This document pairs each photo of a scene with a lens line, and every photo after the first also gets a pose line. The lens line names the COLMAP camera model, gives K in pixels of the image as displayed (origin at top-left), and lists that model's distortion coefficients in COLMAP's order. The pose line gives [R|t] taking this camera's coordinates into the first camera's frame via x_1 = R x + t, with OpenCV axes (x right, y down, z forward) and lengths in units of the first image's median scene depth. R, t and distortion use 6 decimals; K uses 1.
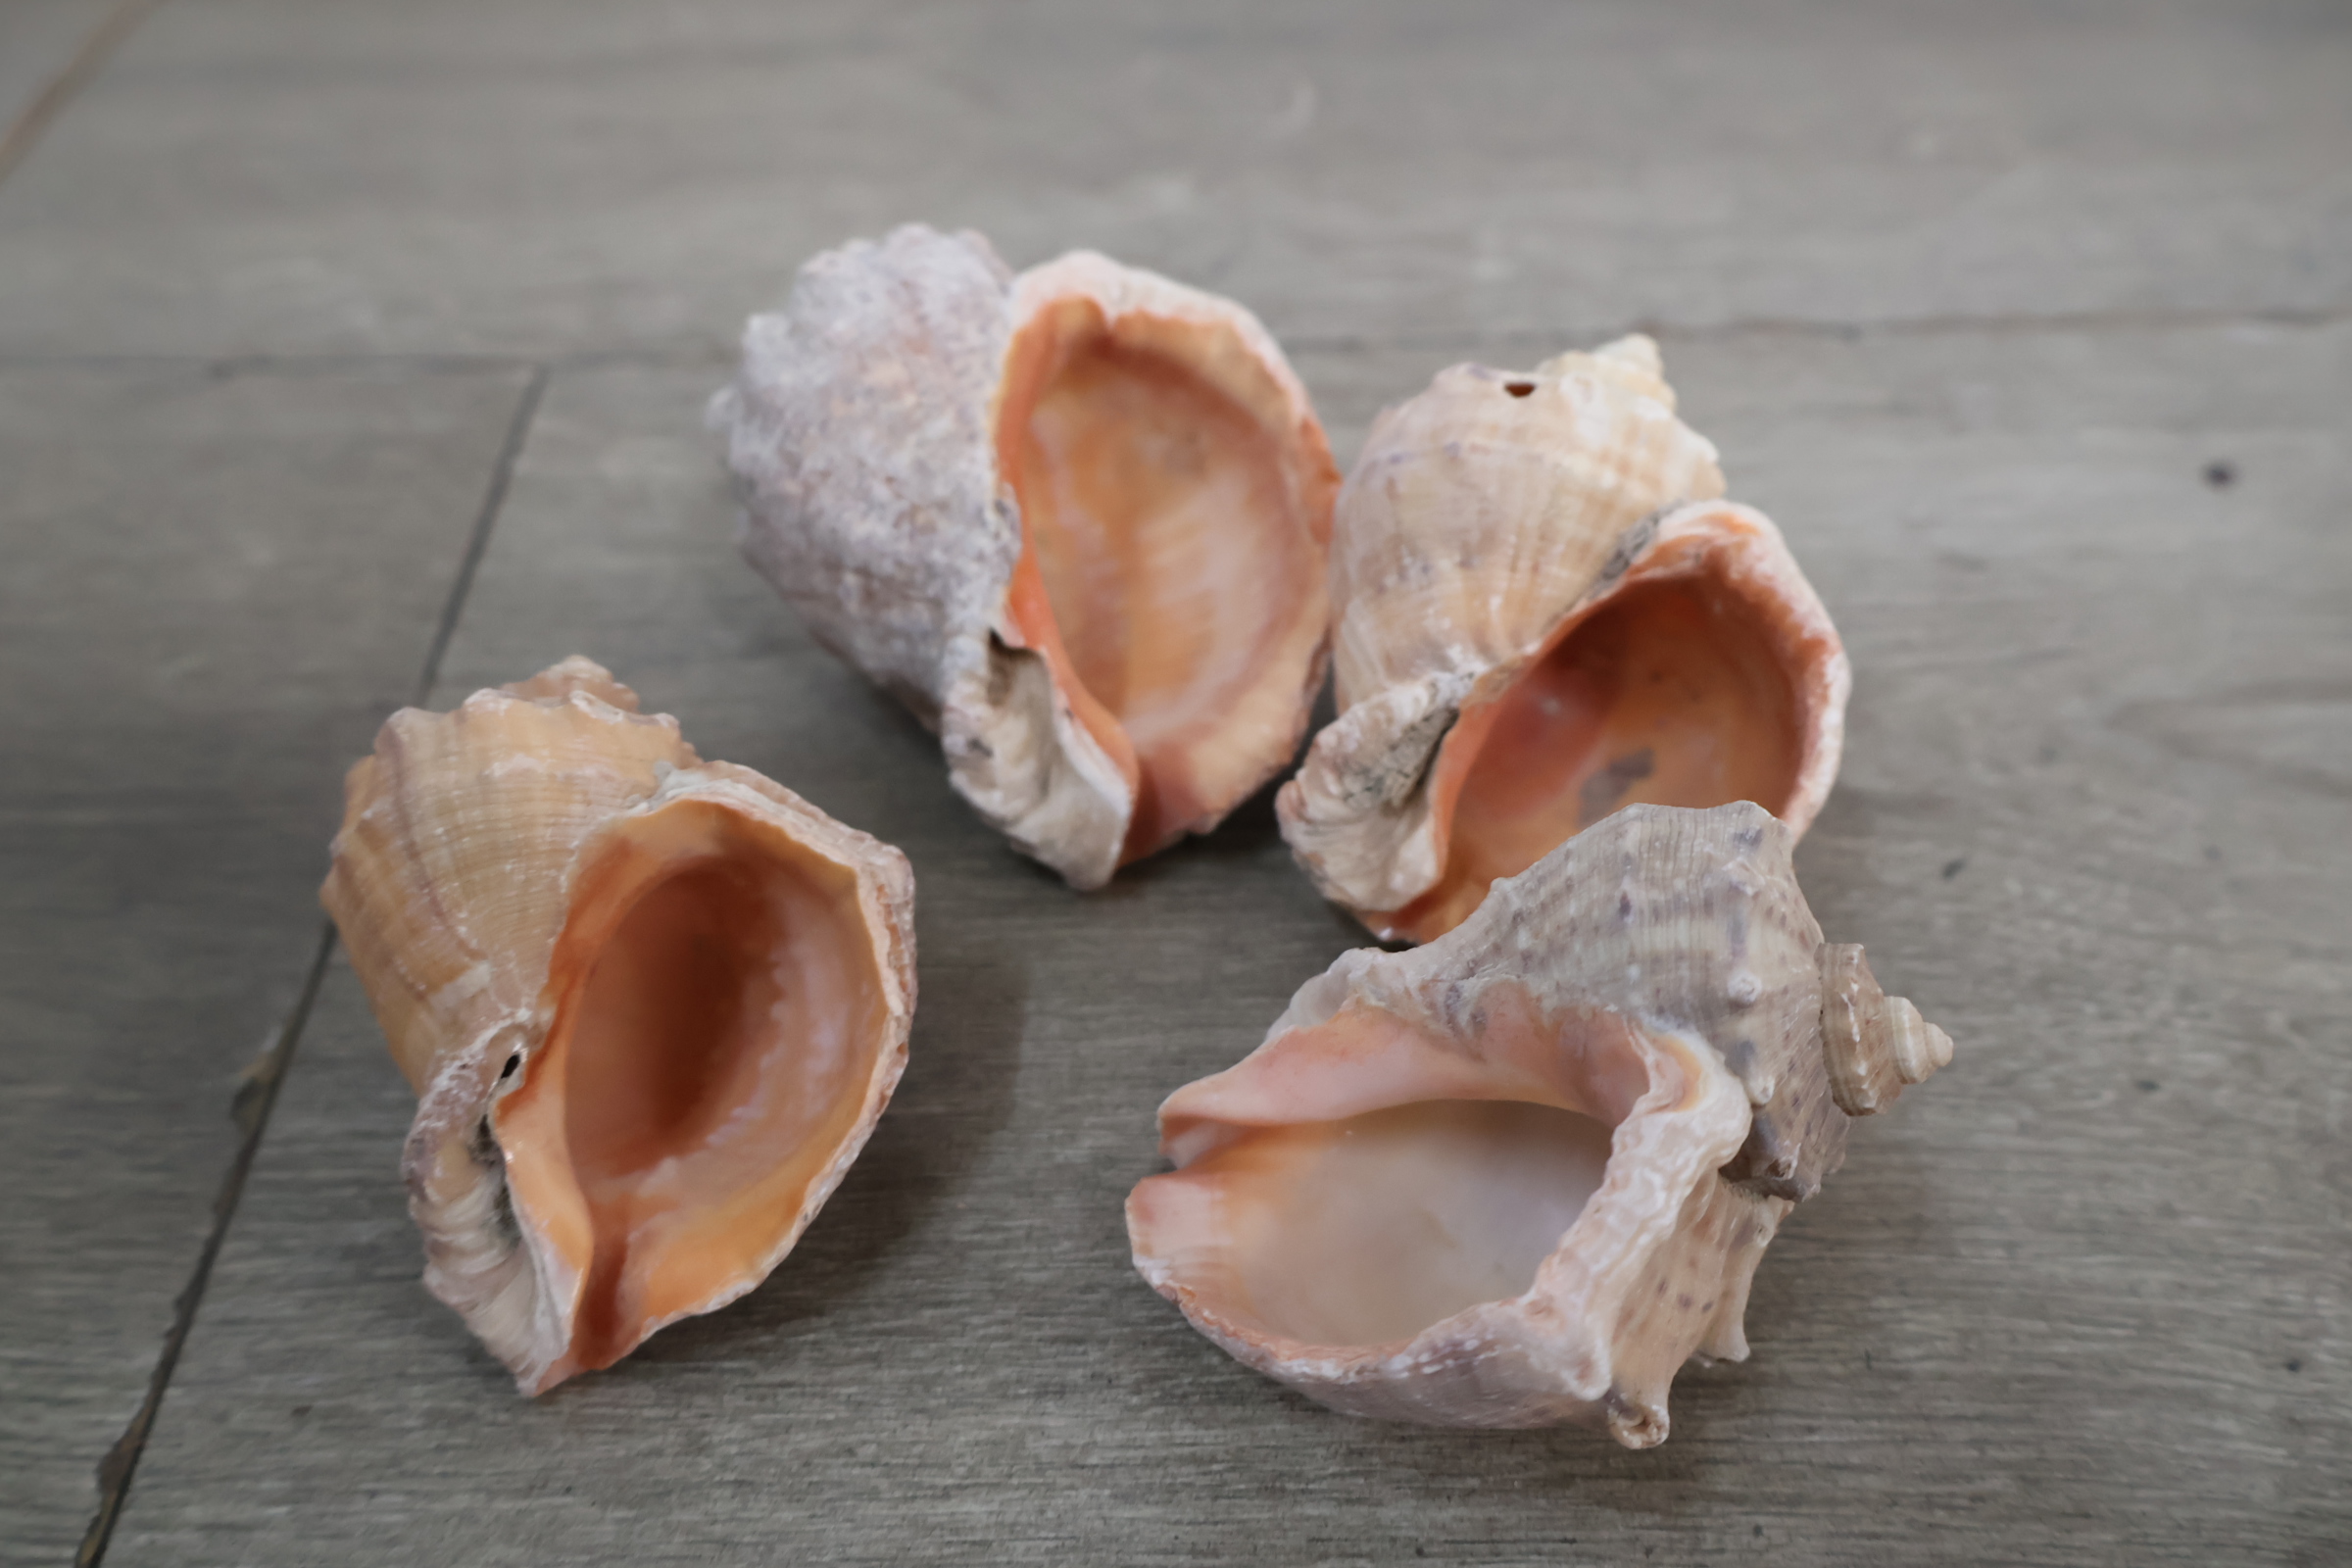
lens RADIAL K [[2022.0, 0, 1151.8], [0, 2022.0, 782.4], [0, 0, 1]] dist [0.003755, 0.002409]
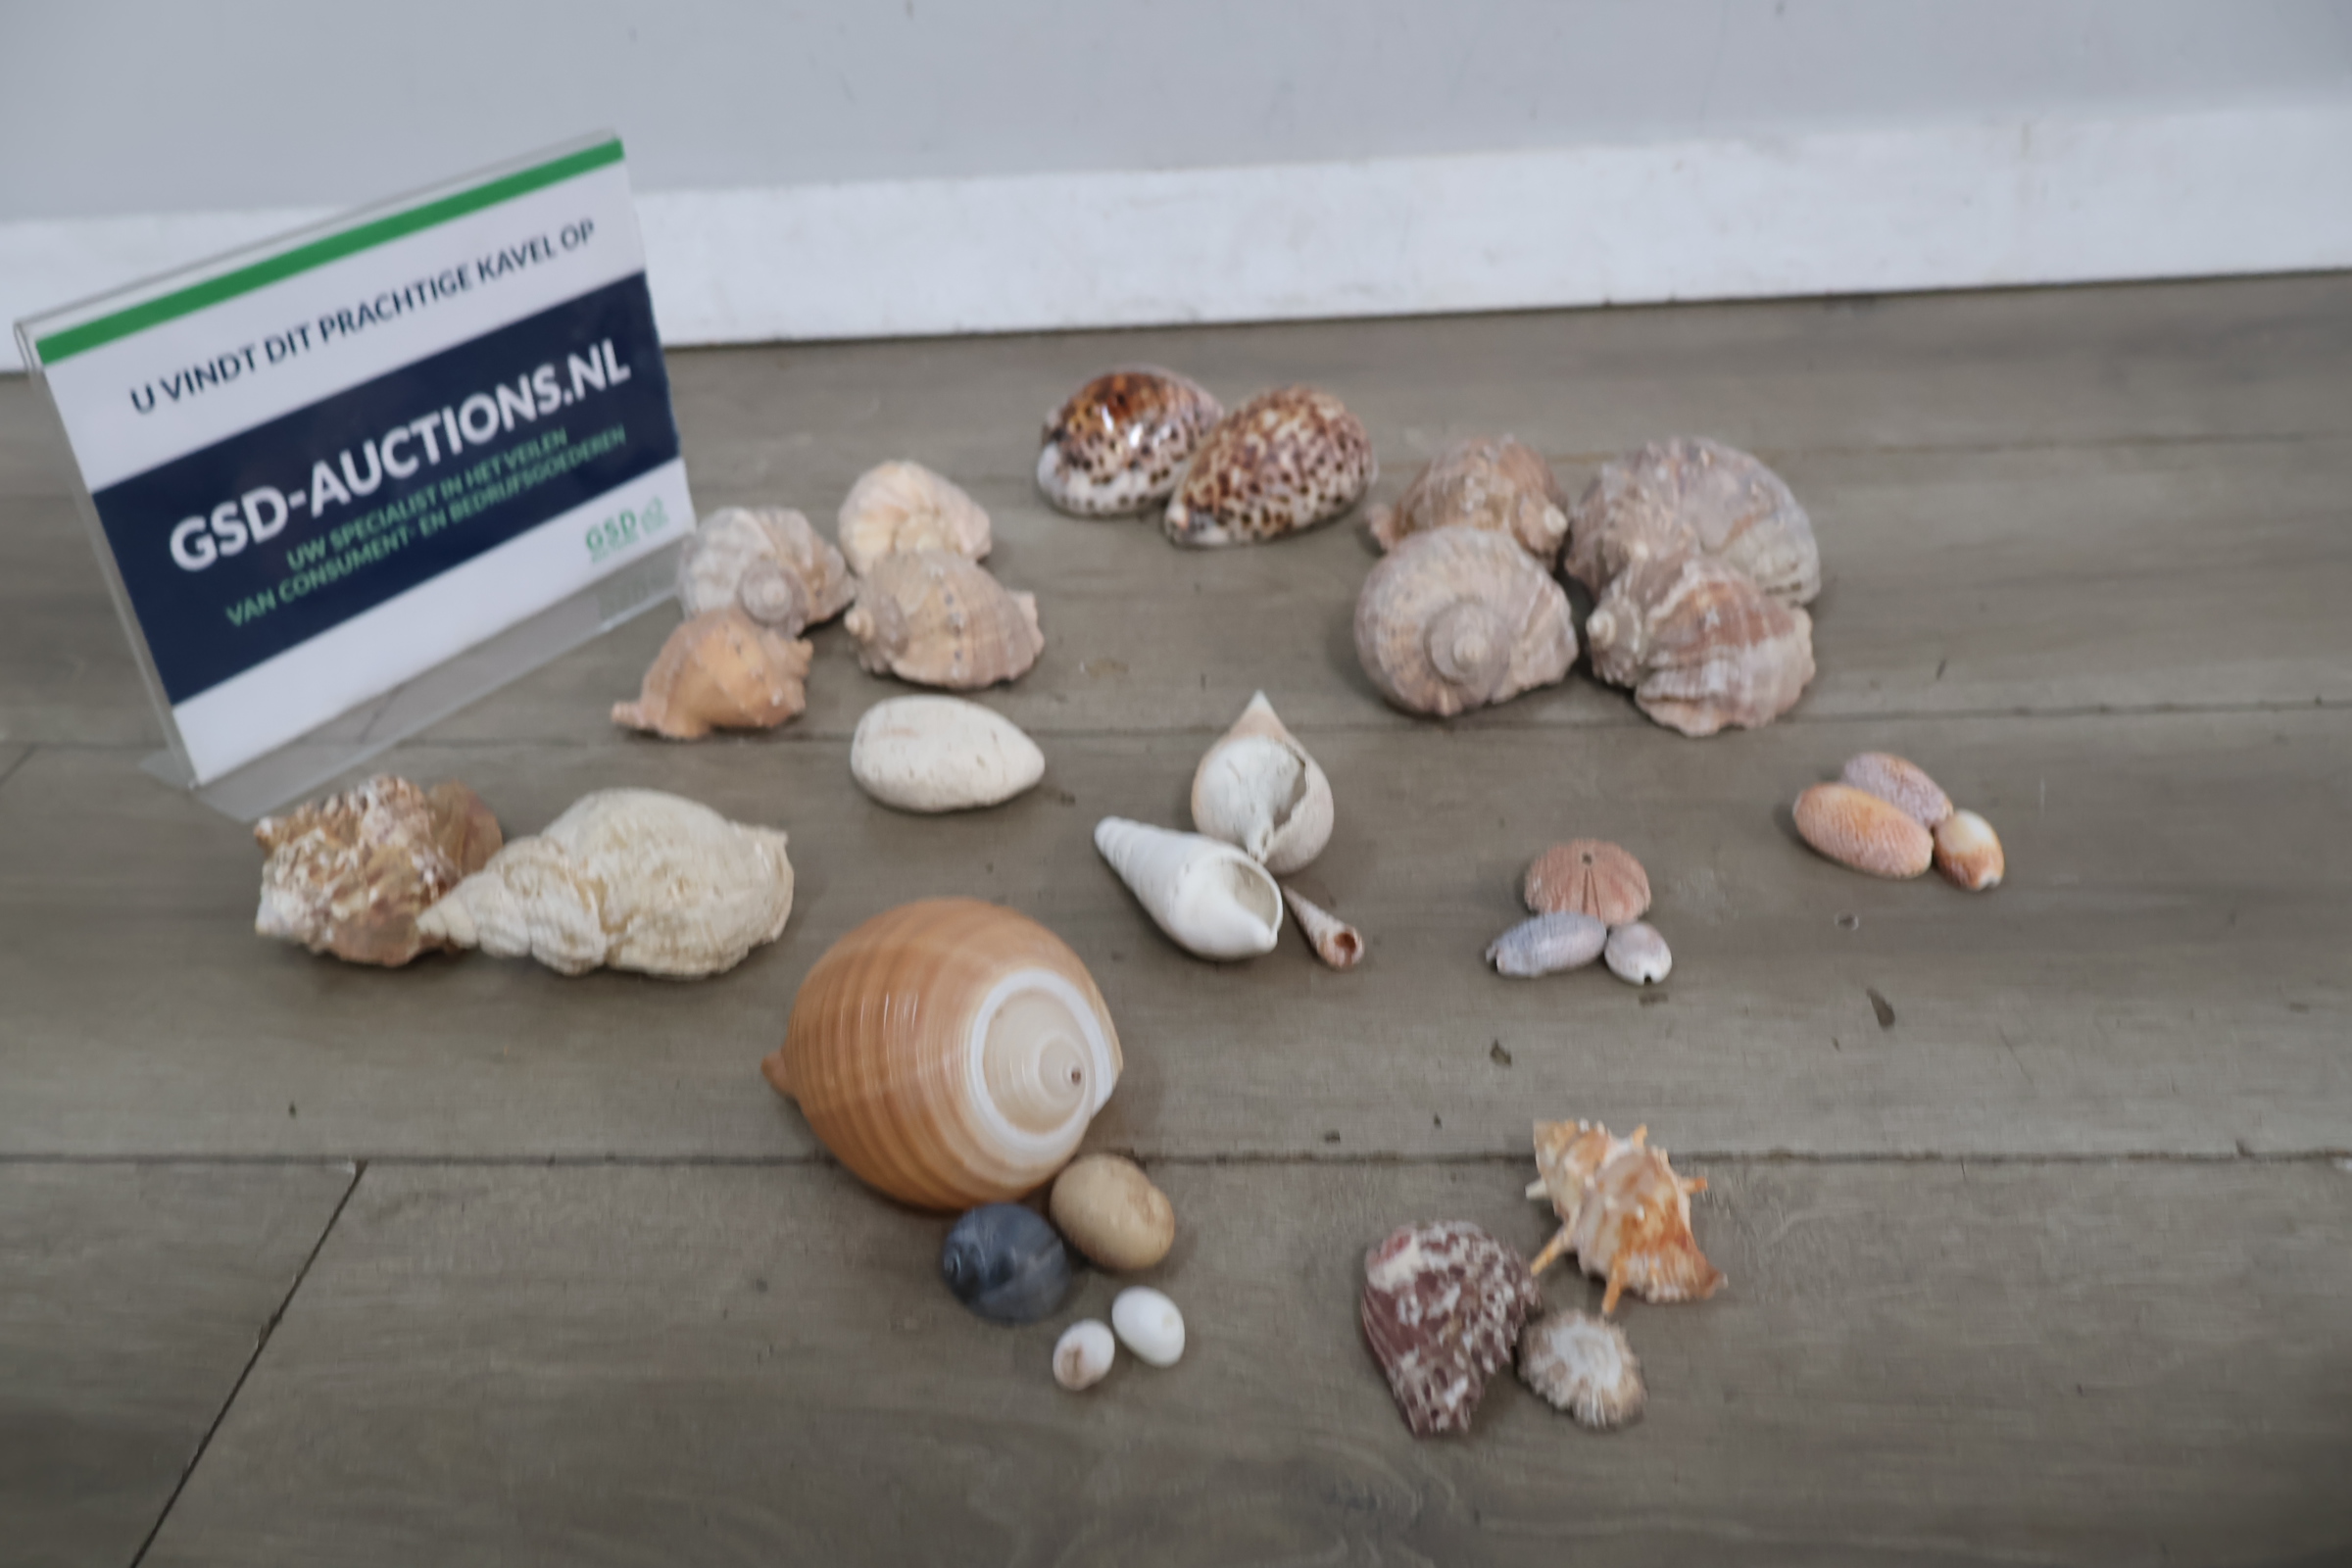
lens RADIAL K [[2007.3, 0, 1162.2], [0, 2007.3, 788.7], [0, 0, 1]] dist [0.009998, -0.000304]
pose [[0.995634, 0.008166, -0.092982, 1.285479], [-0.024973, 0.983154, -0.181065, 1.081818], [0.089937, 0.182597, 0.979066, -2.495198]]
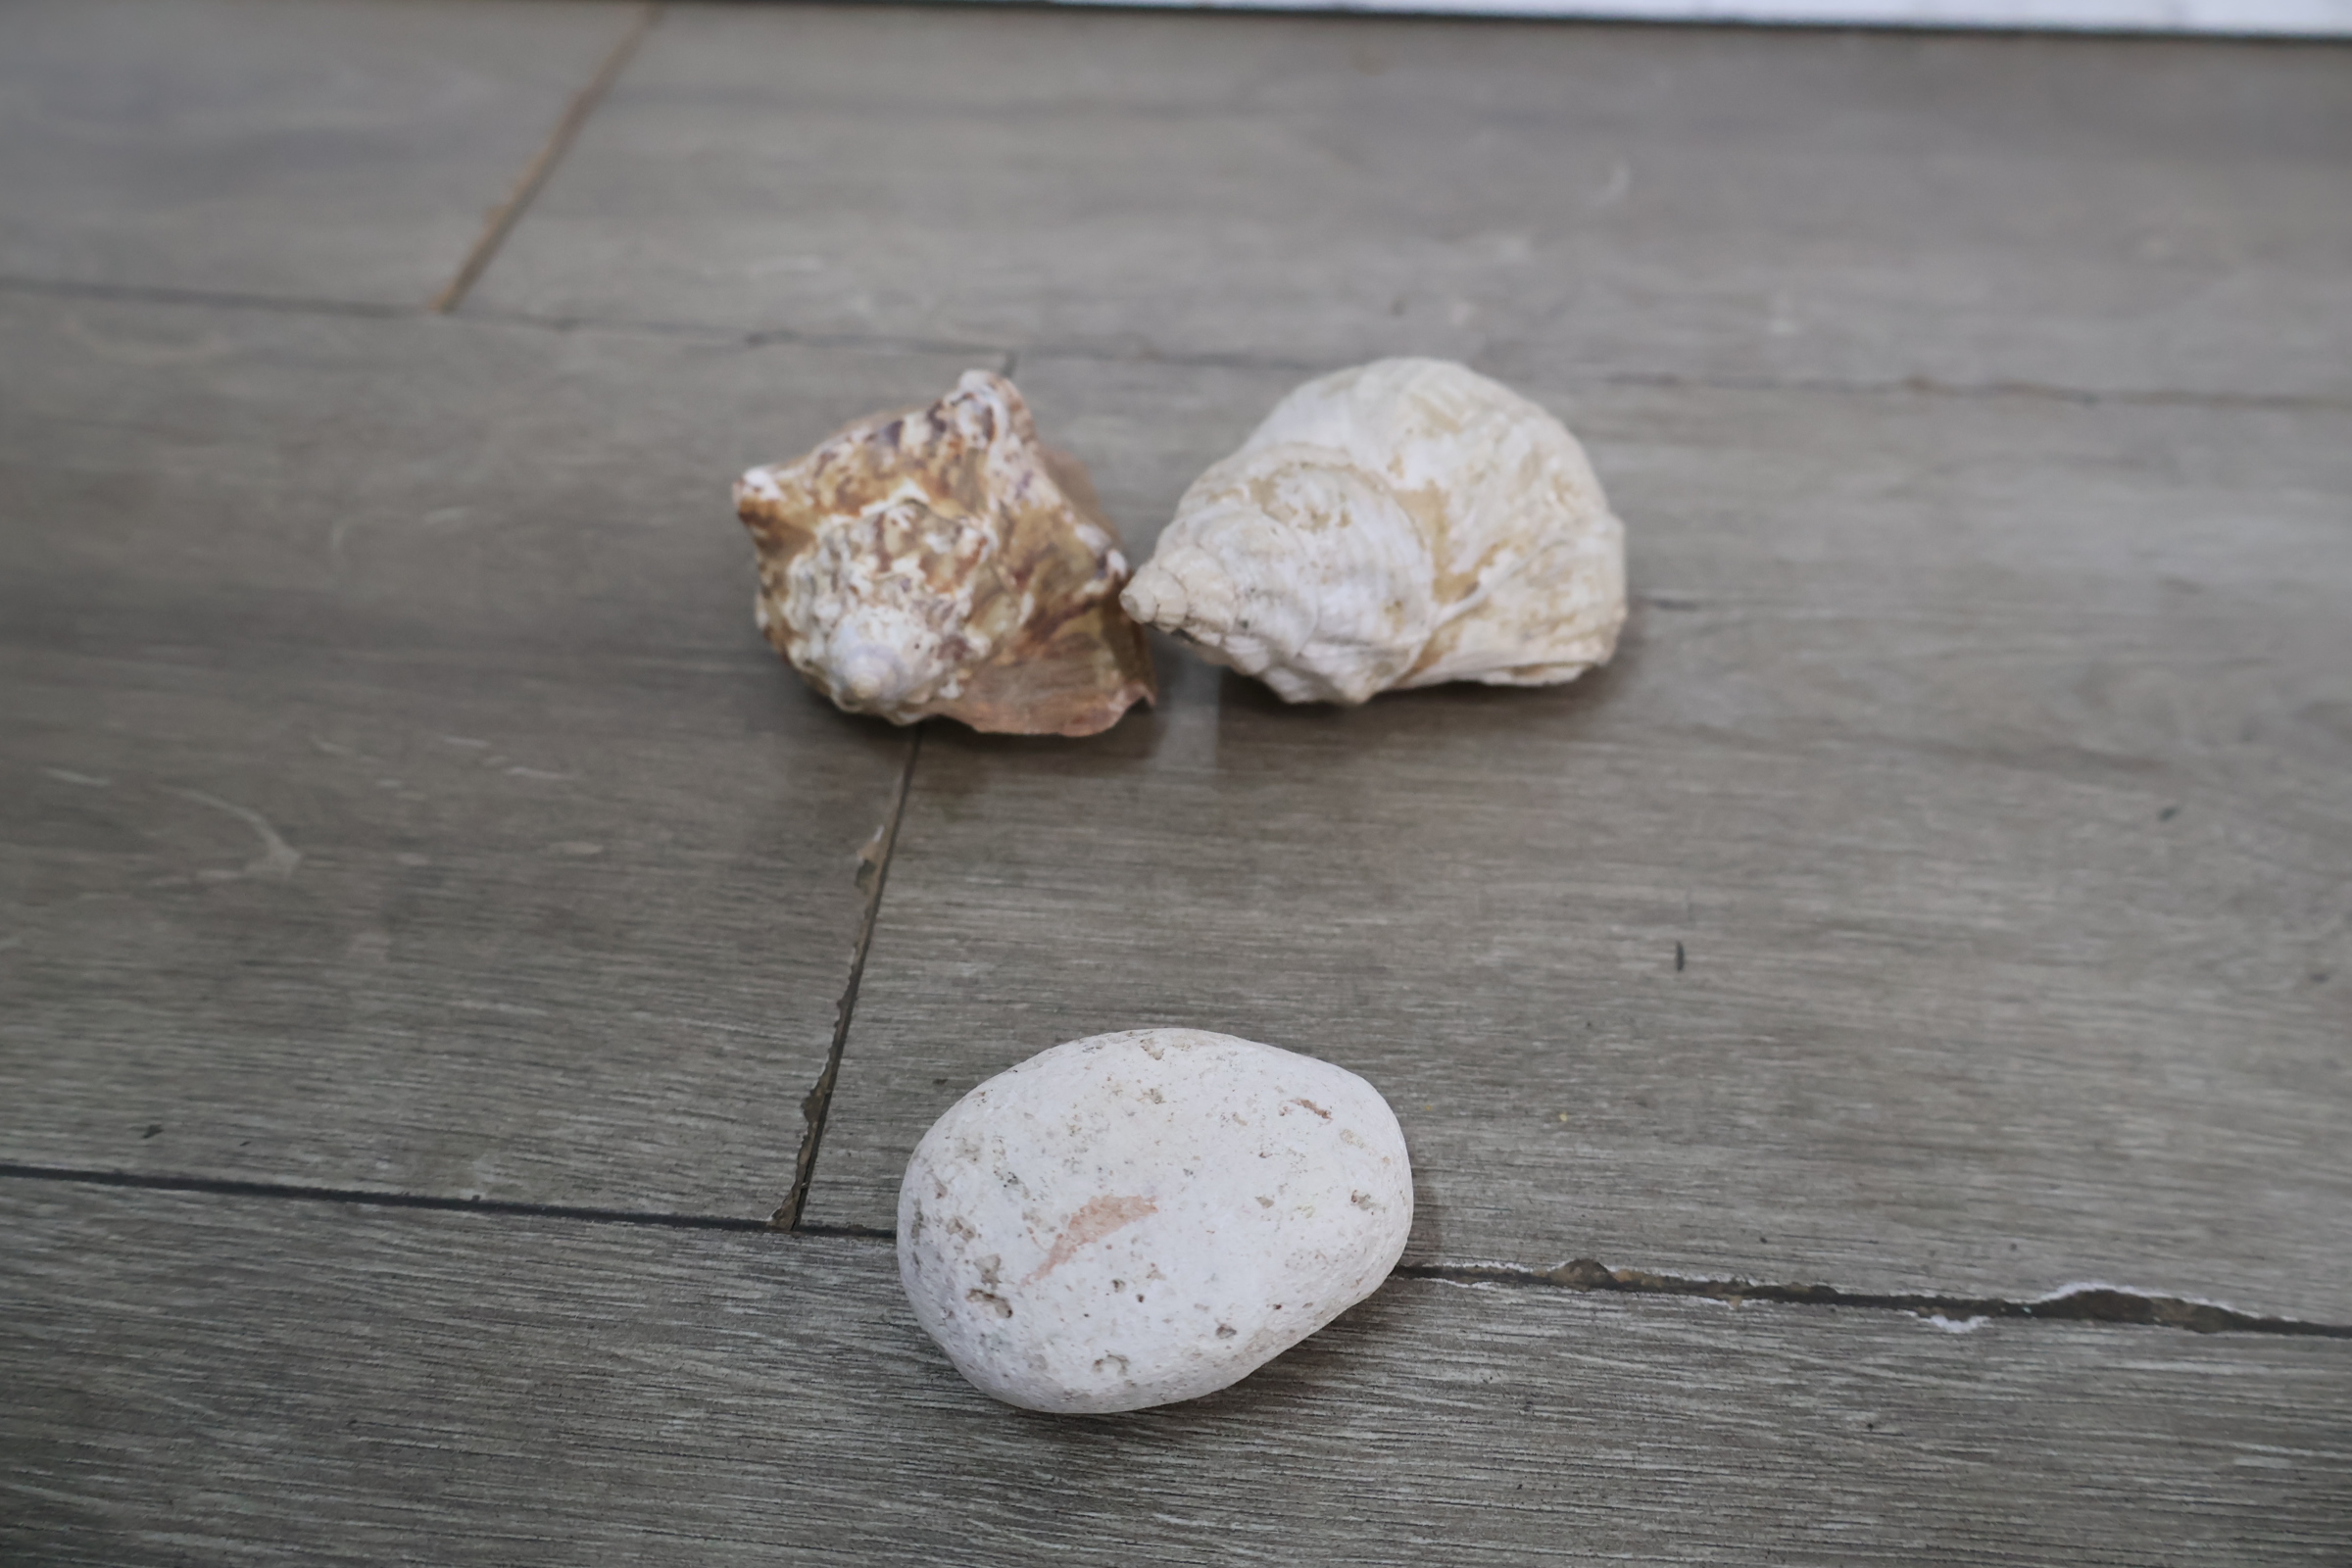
lens RADIAL K [[2009.3, 0, 1165.6], [0, 2009.3, 790.2], [0, 0, 1]] dist [0.010123, -0.000651]
pose [[0.995974, 0.077287, -0.045425, -0.214134], [-0.078077, 0.996821, -0.015880, 0.118887], [0.044053, 0.019362, 0.998842, -0.356748]]
